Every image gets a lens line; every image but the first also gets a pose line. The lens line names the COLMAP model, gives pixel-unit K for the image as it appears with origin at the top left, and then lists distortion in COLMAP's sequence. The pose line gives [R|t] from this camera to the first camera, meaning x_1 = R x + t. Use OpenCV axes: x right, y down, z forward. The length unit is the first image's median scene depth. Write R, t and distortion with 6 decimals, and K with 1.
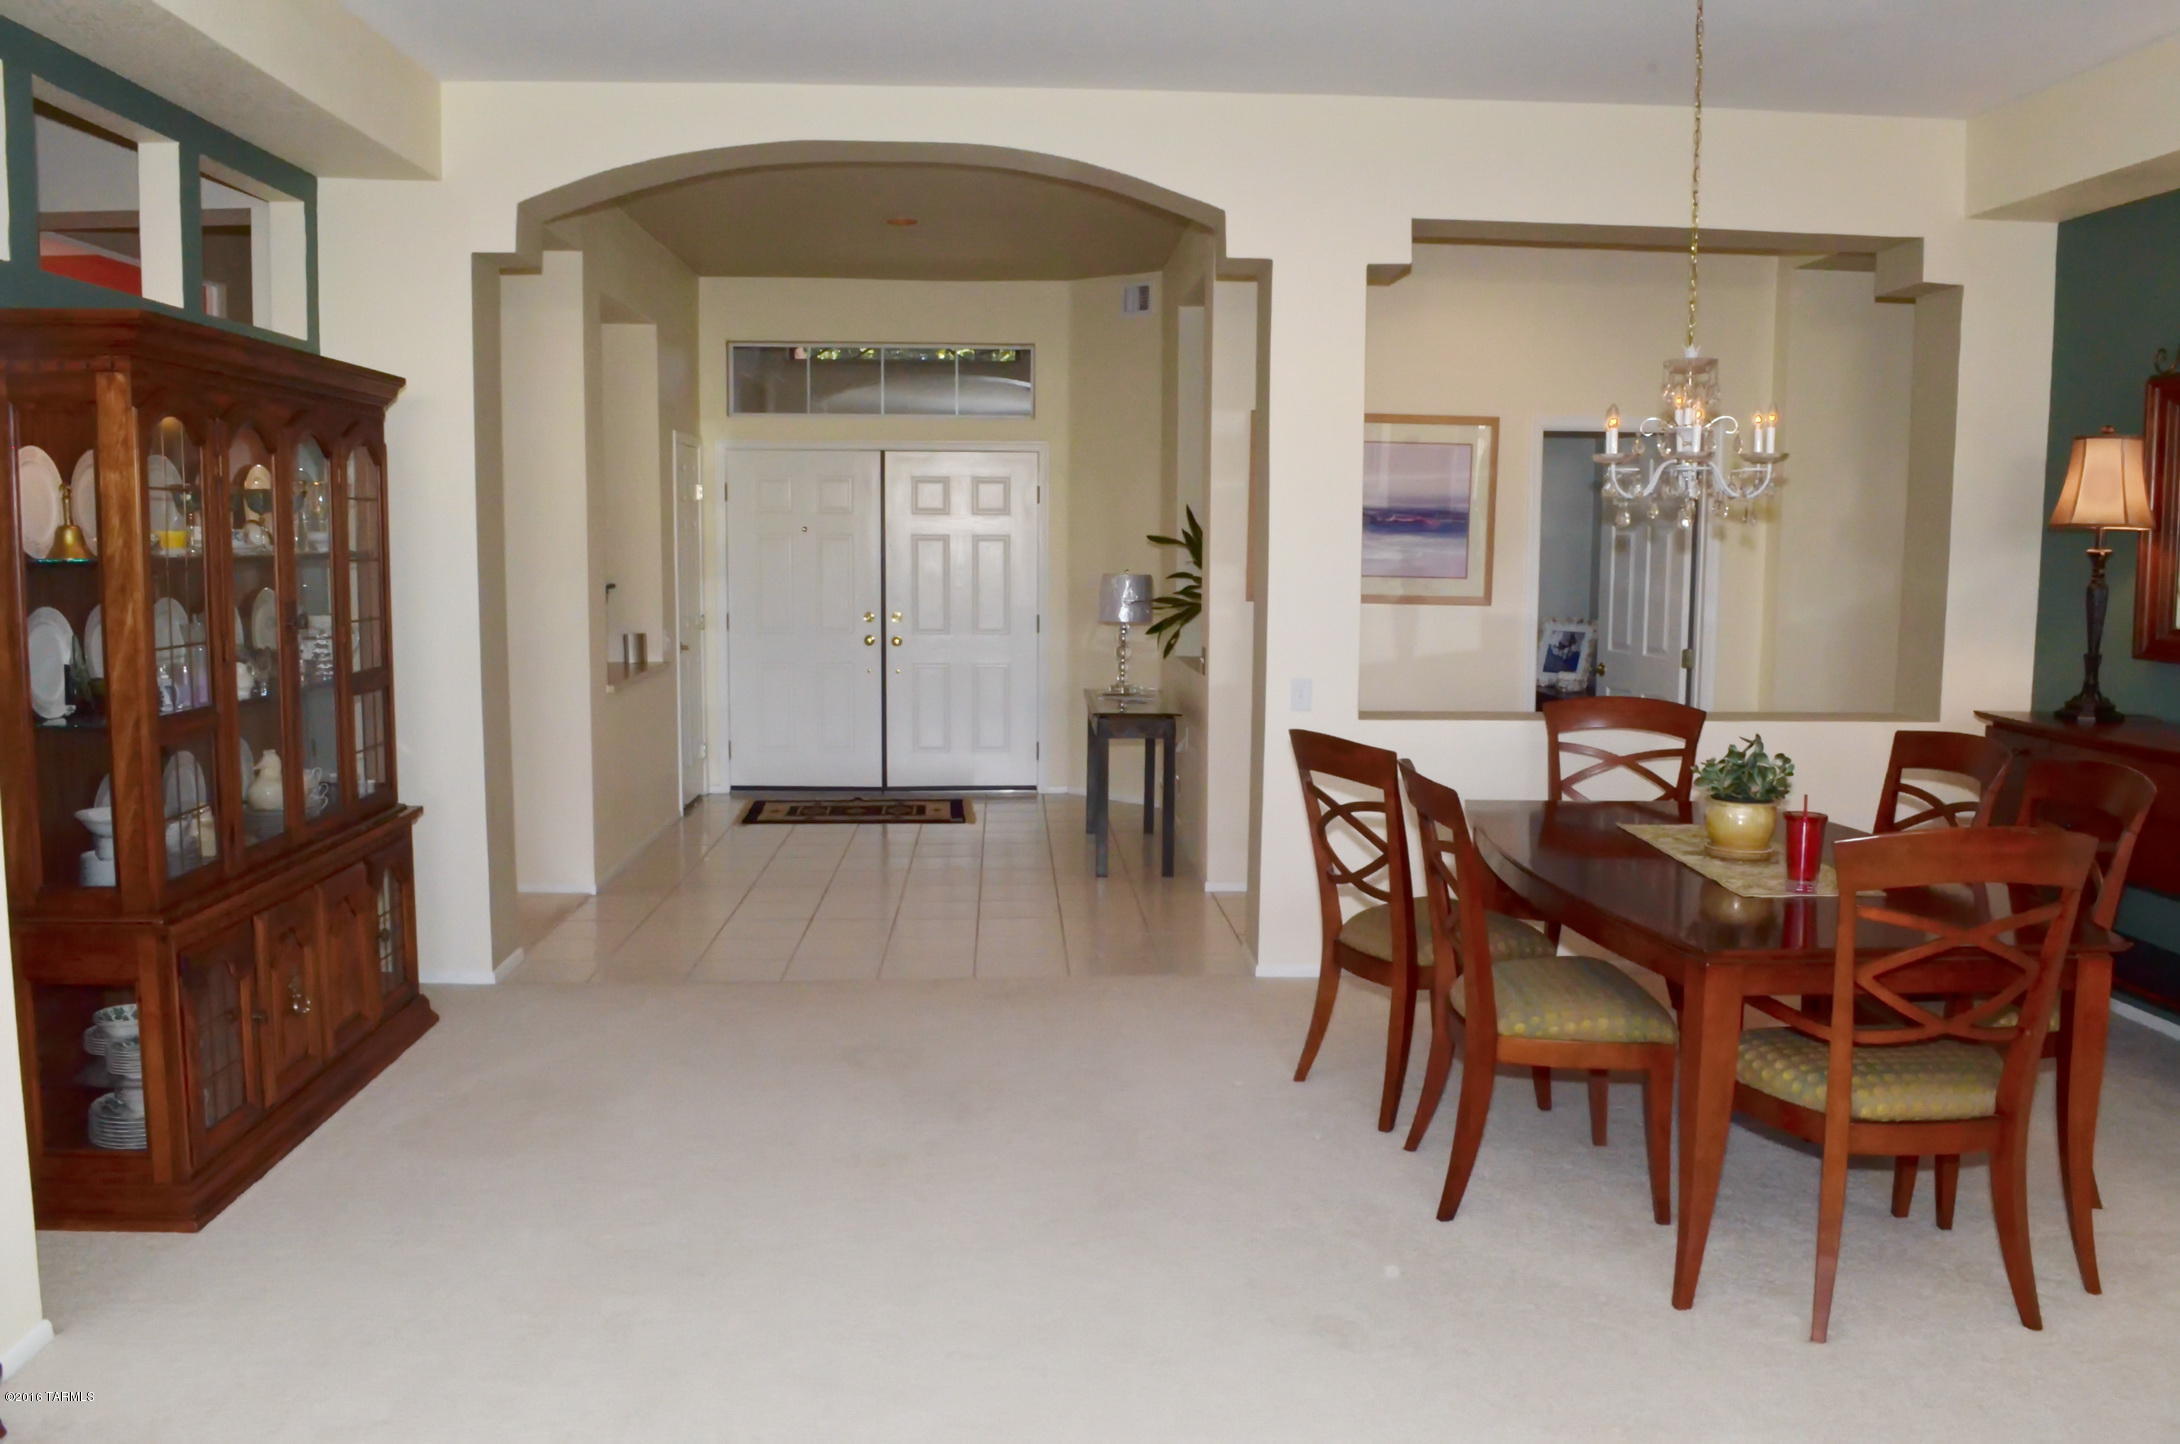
lens RADIAL K [[1730.6, 0, 1117.4], [0, 1730.6, 724.1], [0, 0, 1]] dist [-0.082020, 0.004196]
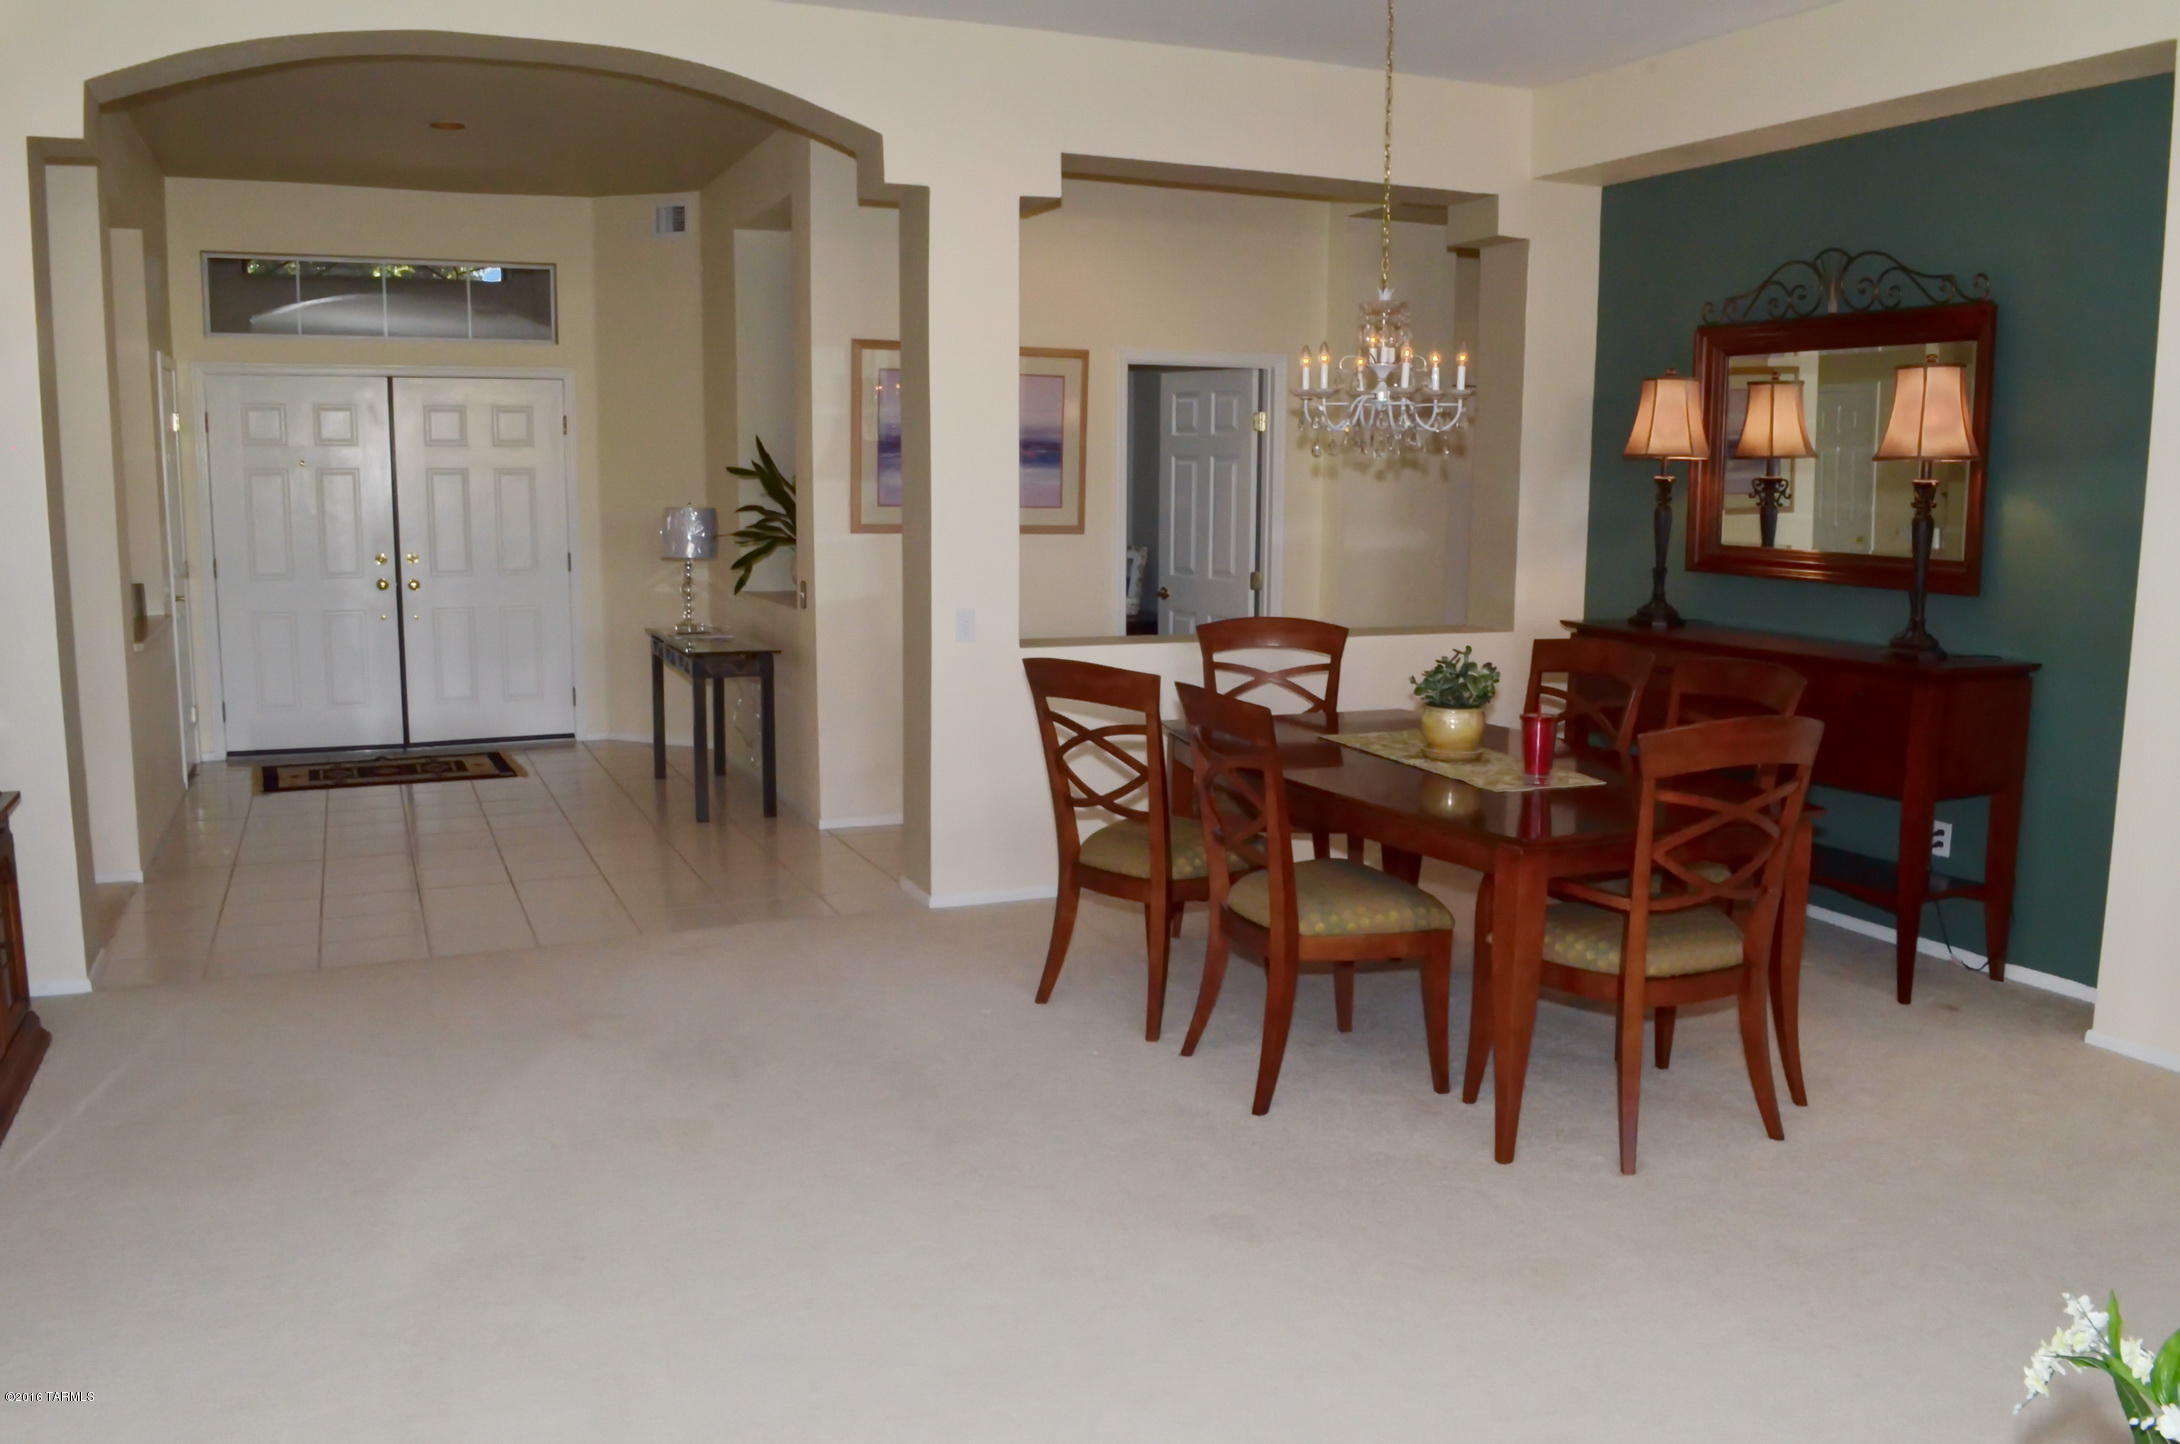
lens RADIAL K [[1730.6, 0, 1117.4], [0, 1730.6, 724.1], [0, 0, 1]] dist [-0.082020, 0.004196]
pose [[0.935686, -0.051635, 0.349036, -0.171504], [0.037842, 0.998214, 0.046227, -0.002903], [-0.350800, -0.030046, 0.935968, 0.027215]]
